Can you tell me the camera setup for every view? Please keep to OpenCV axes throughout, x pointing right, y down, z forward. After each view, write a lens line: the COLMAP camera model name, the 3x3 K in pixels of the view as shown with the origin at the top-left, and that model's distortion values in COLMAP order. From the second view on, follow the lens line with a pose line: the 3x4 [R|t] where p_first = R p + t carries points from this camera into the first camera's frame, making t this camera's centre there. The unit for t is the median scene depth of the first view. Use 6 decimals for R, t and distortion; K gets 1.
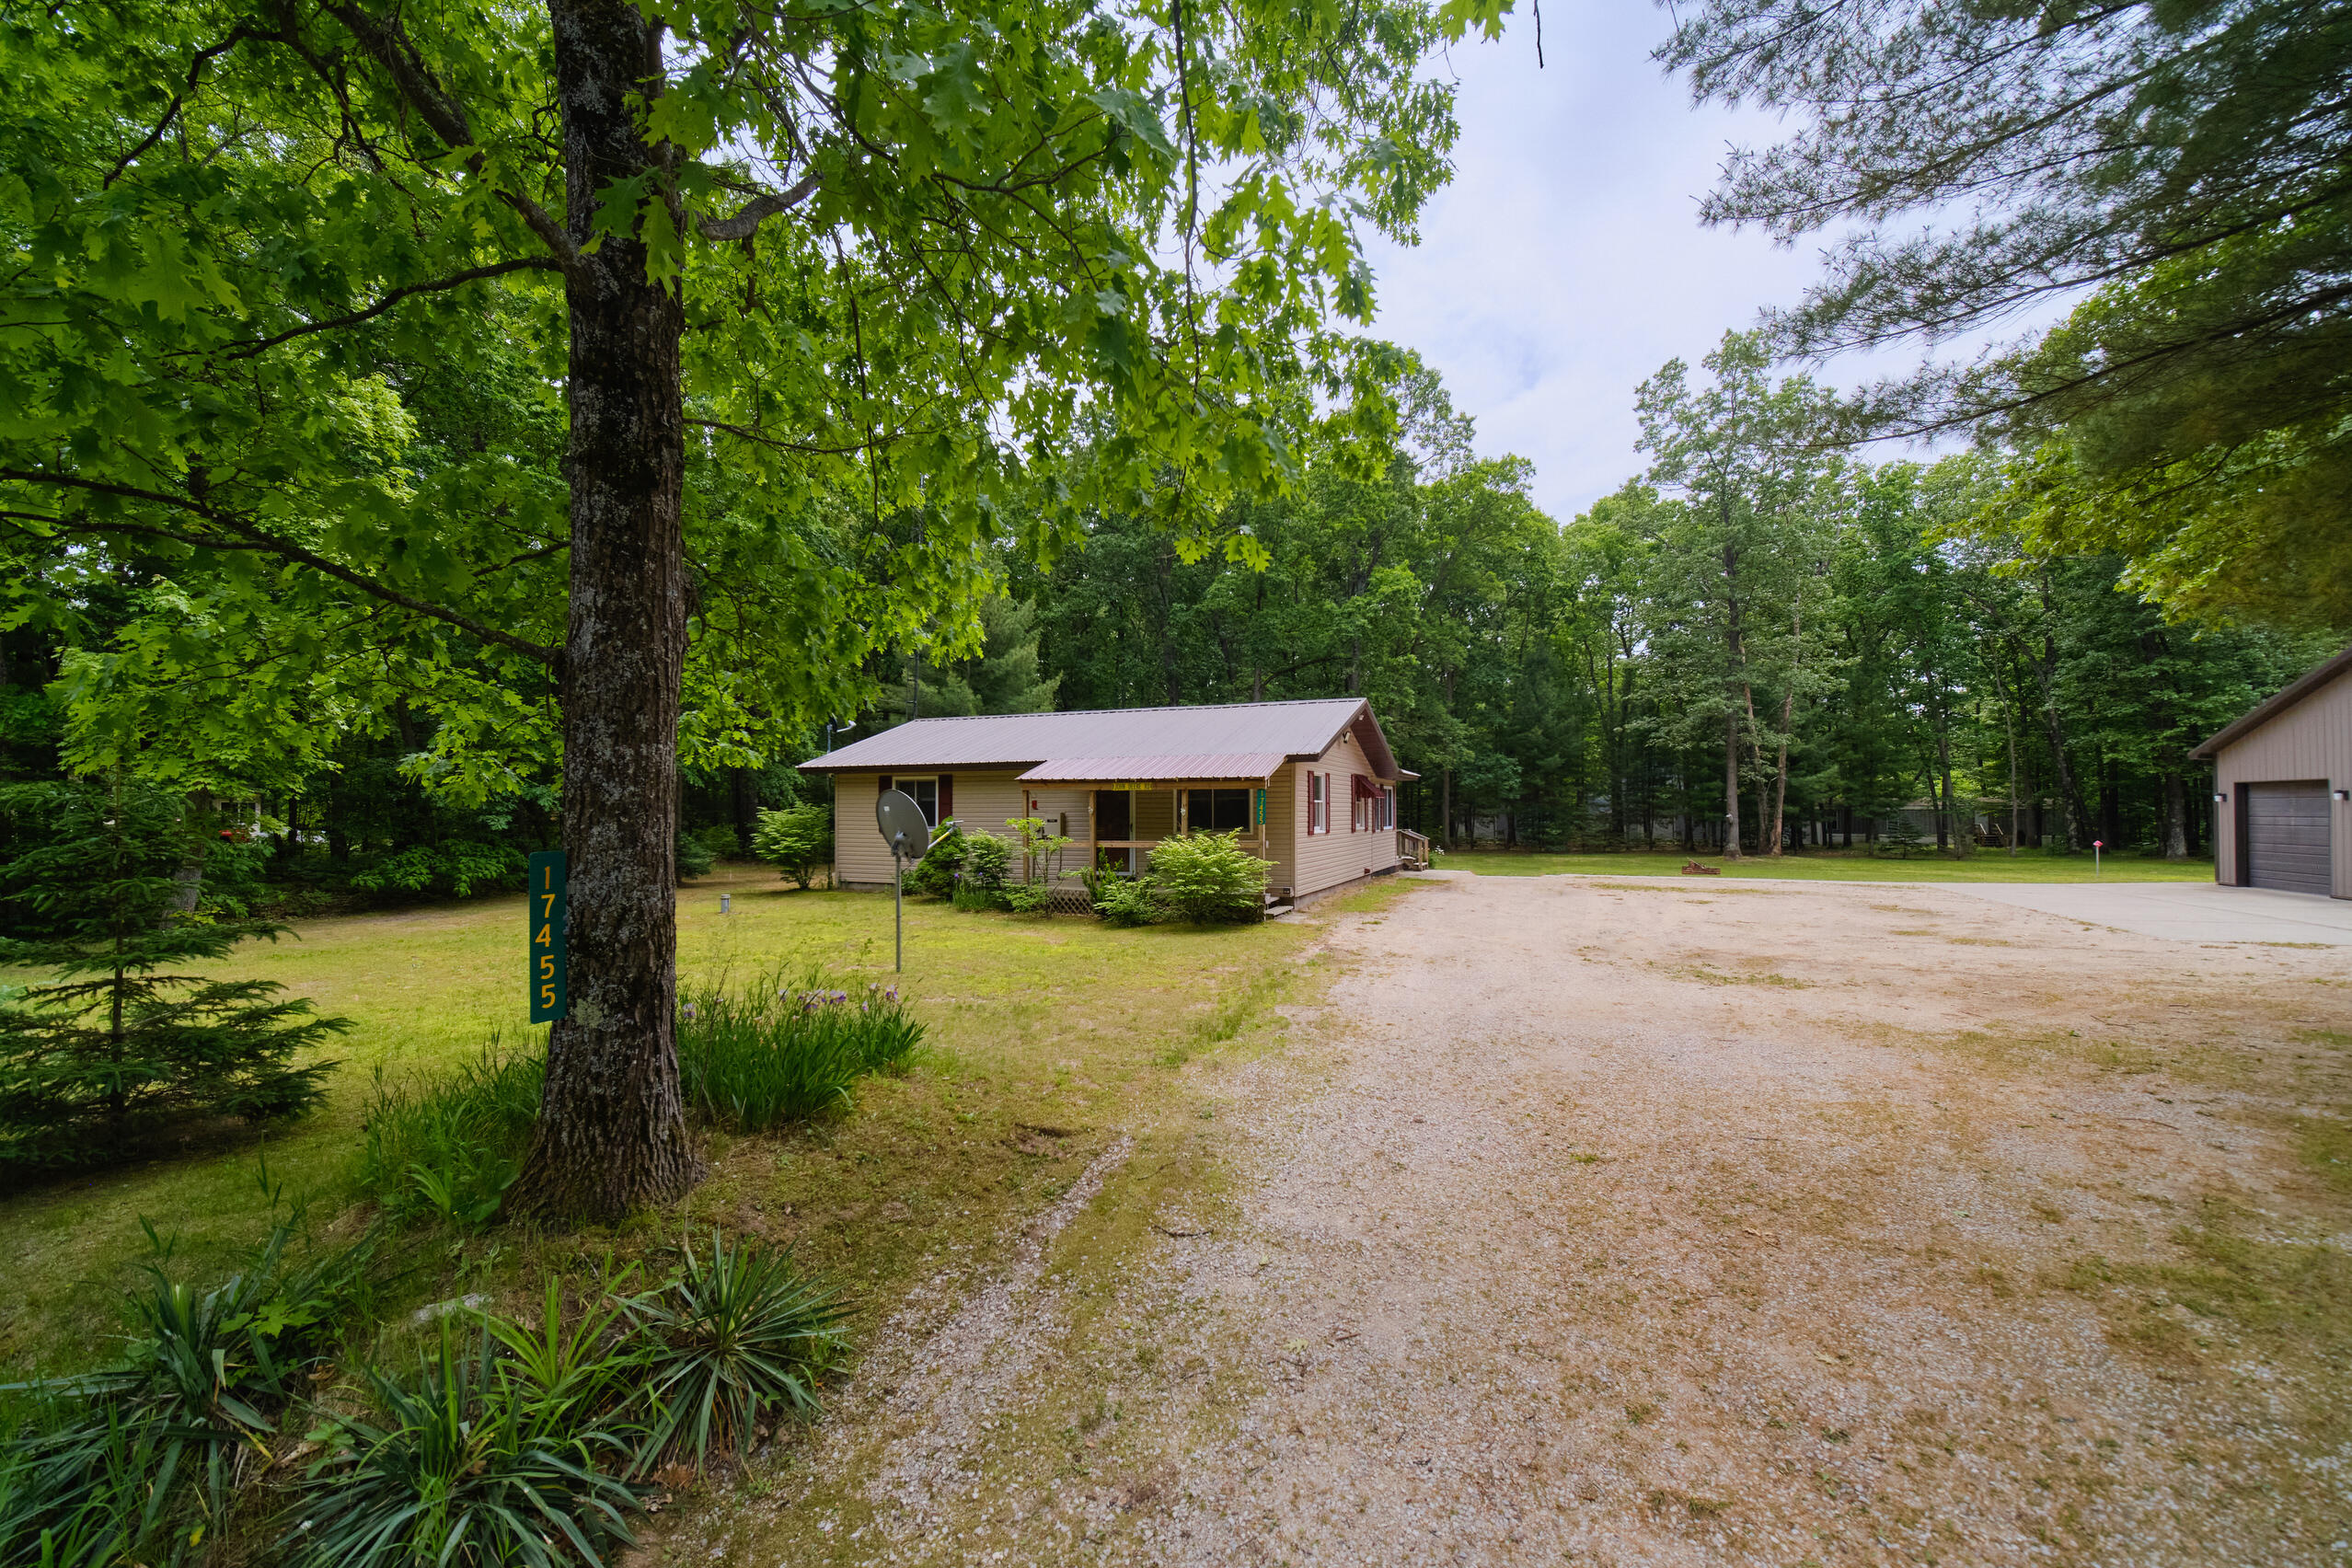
lens RADIAL K [[937.3, 0, 1169.5], [0, 937.3, 791.7], [0, 0, 1]] dist [-0.002143, 0.000280]
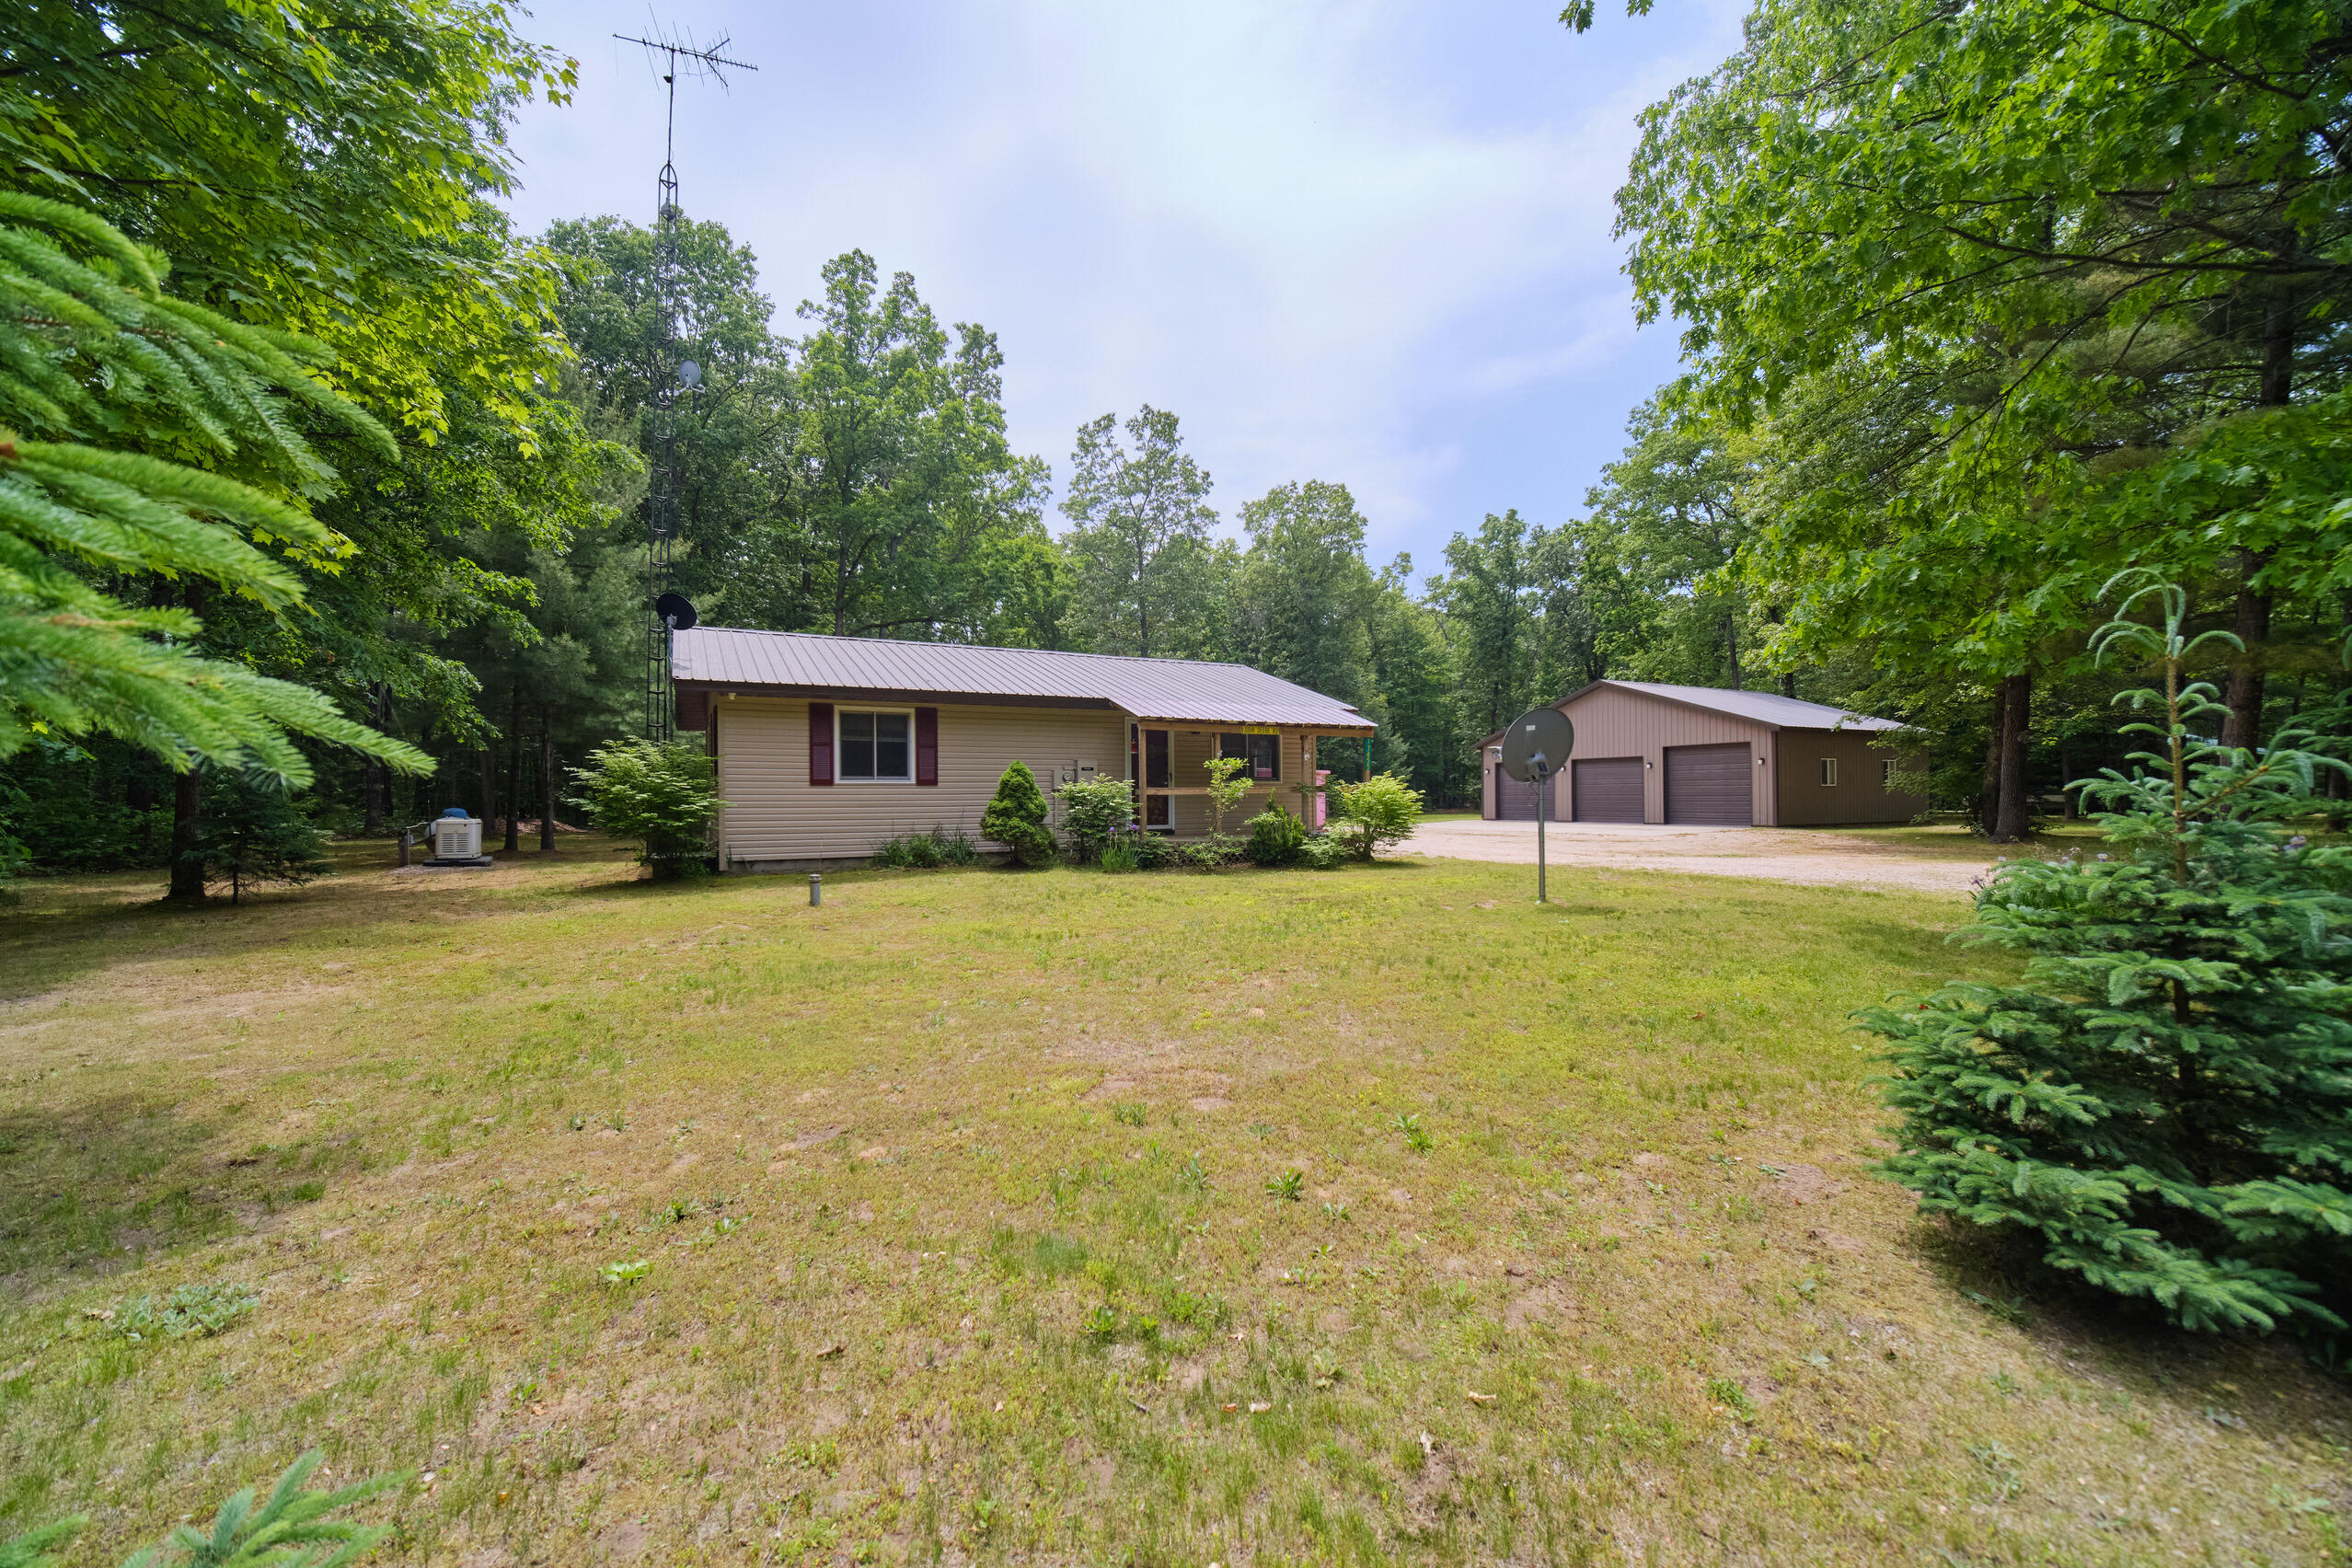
lens RADIAL K [[928.9, 0, 1171.3], [0, 928.9, 787.4], [0, 0, 1]] dist [-0.000513, -0.000022]
pose [[0.624146, 0.004894, 0.781292, -0.635108], [-0.005685, 0.999982, -0.001723, 0.042029], [-0.781287, -0.003367, 0.624163, 0.340928]]
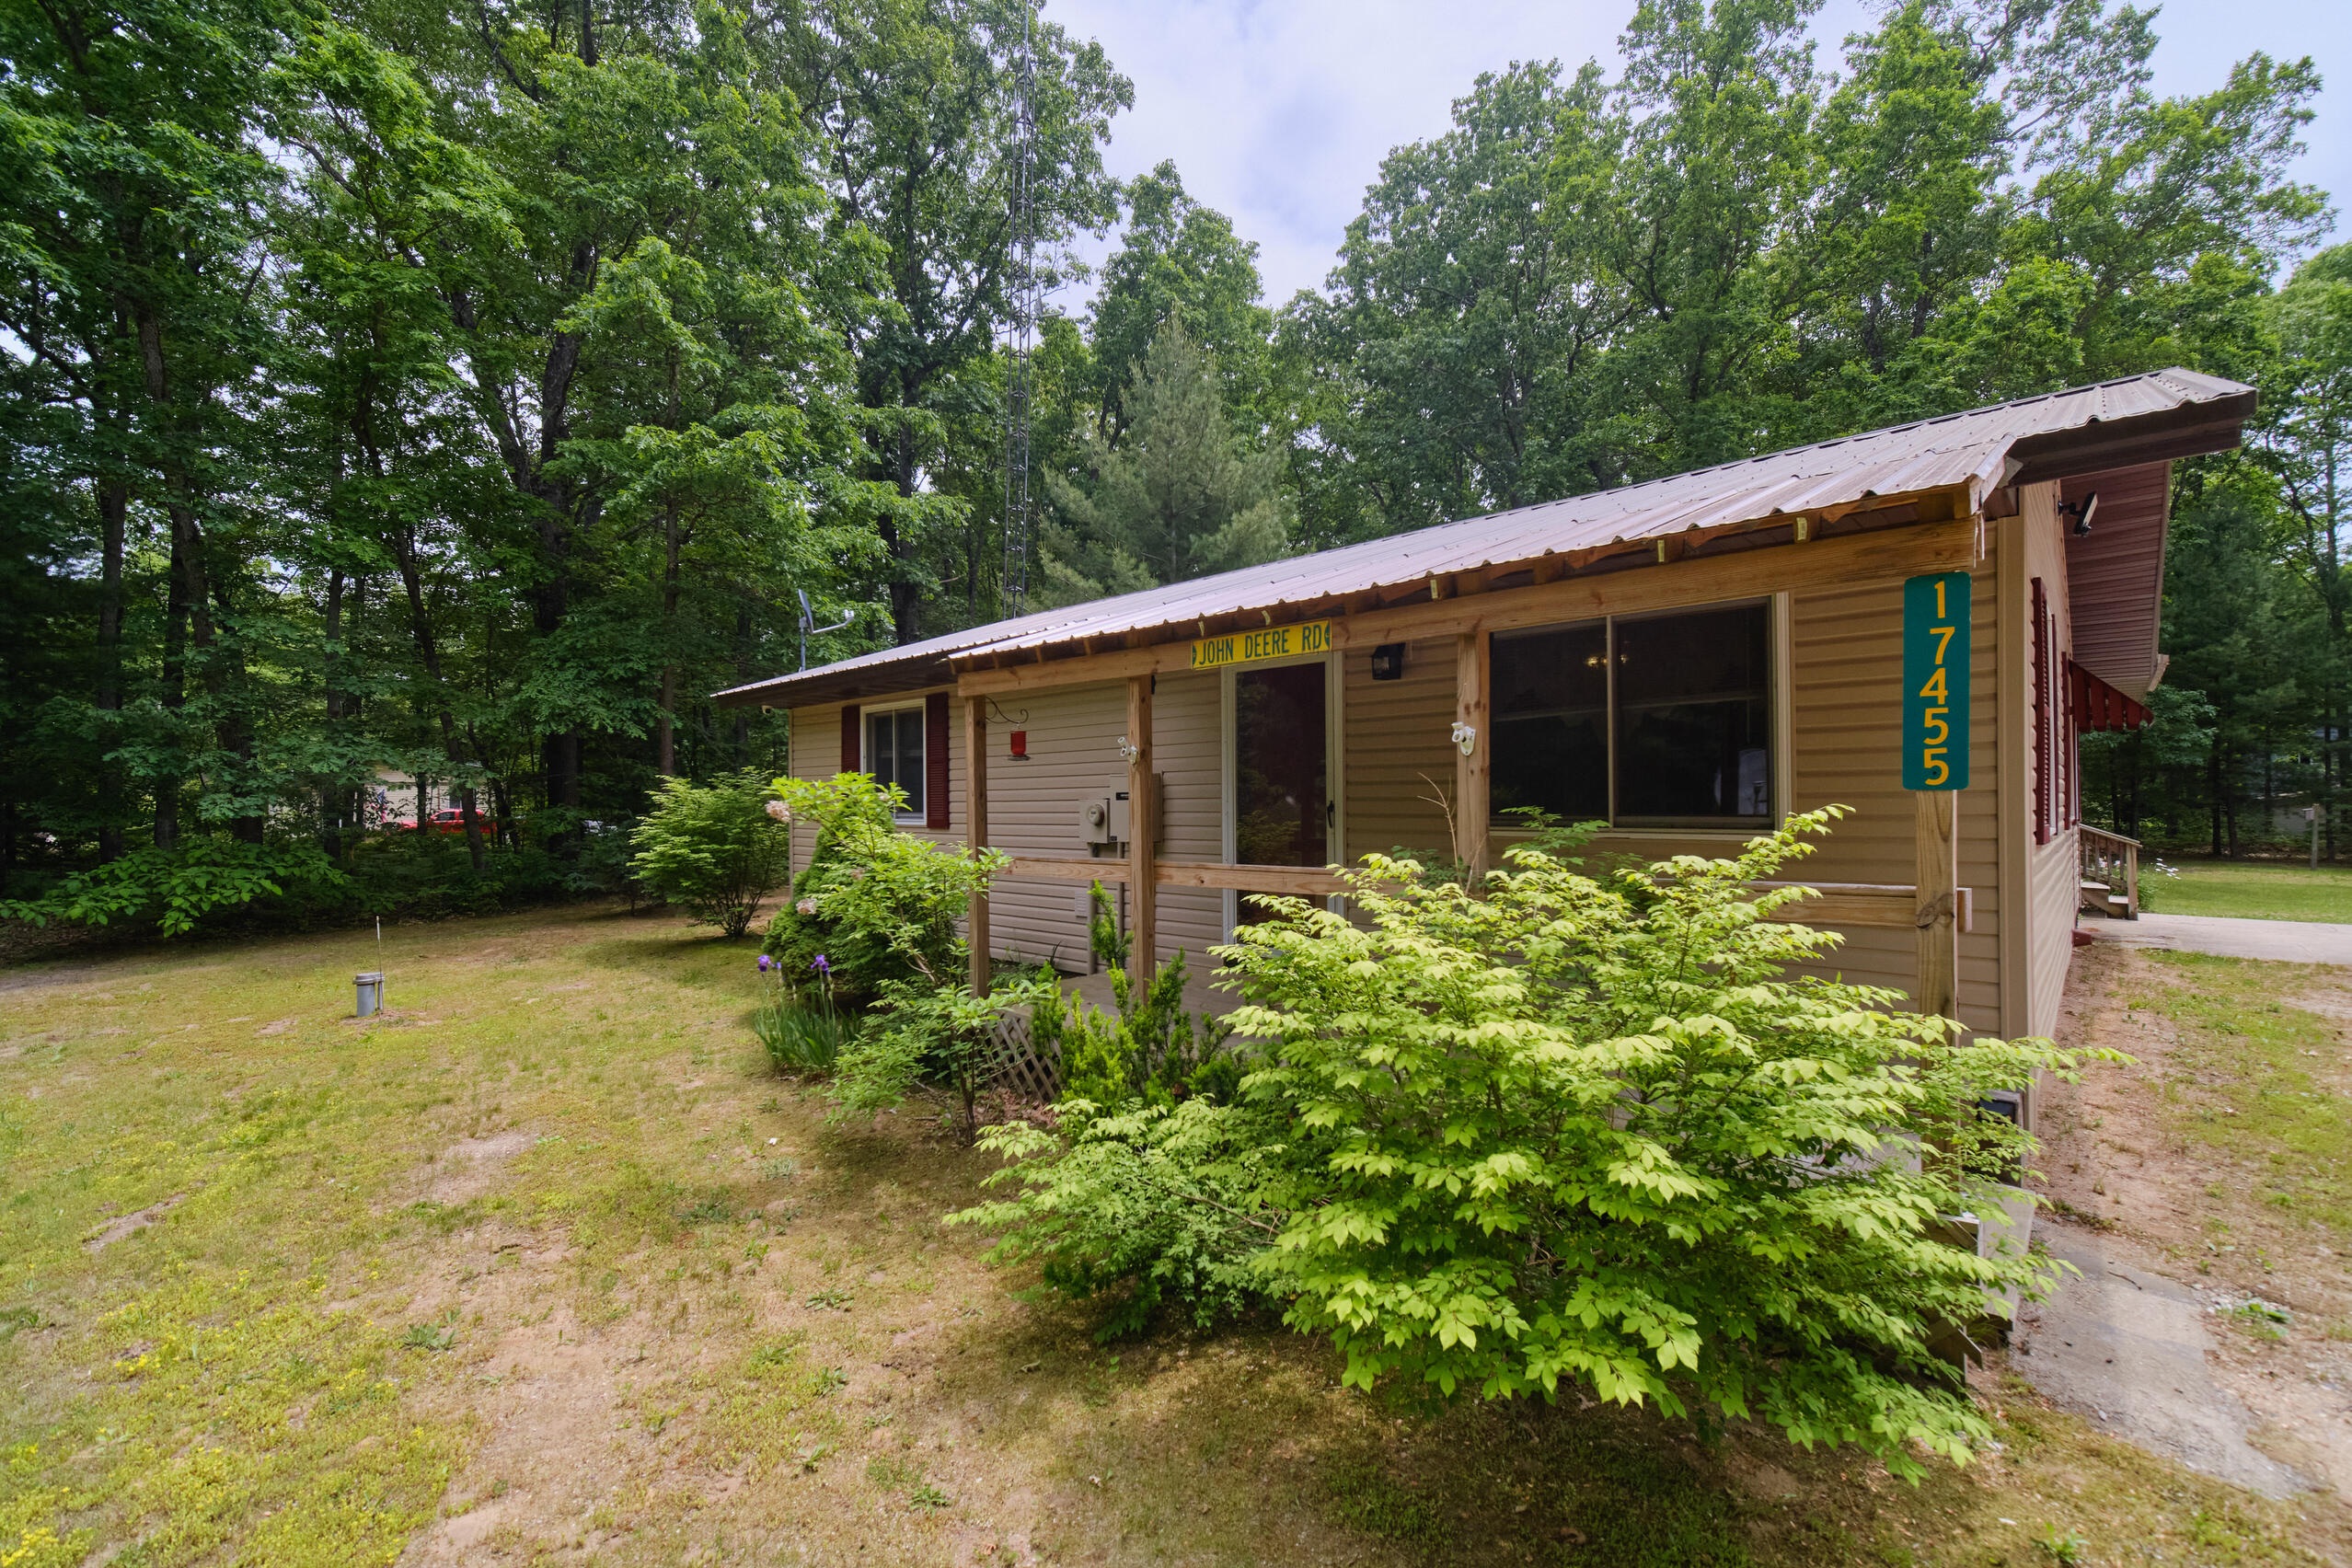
lens RADIAL K [[966.0, 0, 1229.0], [0, 966.0, 787.4], [0, 0, 1]] dist [0.014319, 0.000194]
pose [[0.949330, -0.006737, -0.314209, 0.023562], [0.009785, 0.999919, 0.008121, 0.021749], [0.314129, -0.010784, 0.949319, 0.559779]]
